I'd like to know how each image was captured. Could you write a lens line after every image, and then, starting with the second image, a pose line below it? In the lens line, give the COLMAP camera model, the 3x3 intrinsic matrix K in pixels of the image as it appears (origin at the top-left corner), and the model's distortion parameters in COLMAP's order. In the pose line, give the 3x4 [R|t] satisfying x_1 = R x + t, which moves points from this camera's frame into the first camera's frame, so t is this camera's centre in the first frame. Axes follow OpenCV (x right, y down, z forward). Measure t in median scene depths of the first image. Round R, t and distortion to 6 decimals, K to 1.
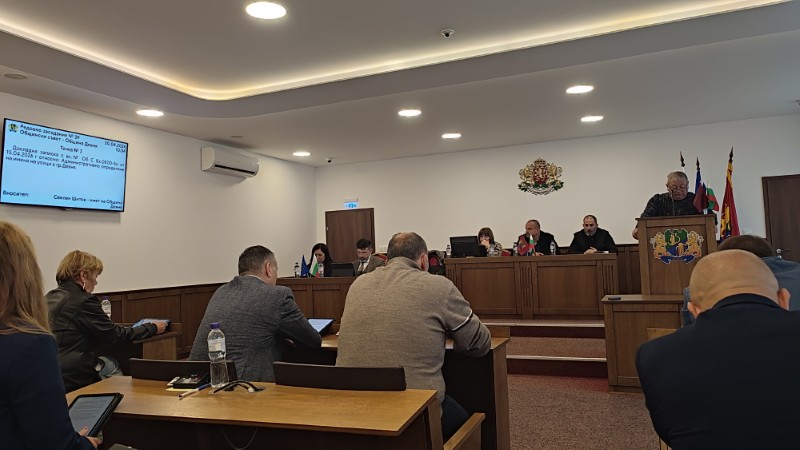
lens RADIAL K [[577.0, 0, 401.0], [0, 577.0, 225.2], [0, 0, 1]] dist [0.041138, -0.039052]
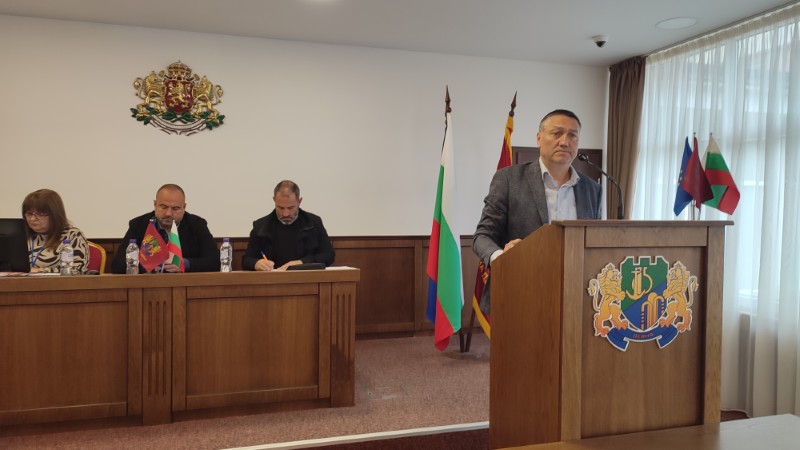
lens RADIAL K [[577.0, 0, 401.0], [0, 577.0, 225.2], [0, 0, 1]] dist [0.041138, -0.039052]
pose [[0.772421, 0.023370, 0.634681, 0.079989], [-0.069817, 0.996391, 0.048280, -0.012862], [-0.631262, -0.081604, 0.771264, 0.542243]]
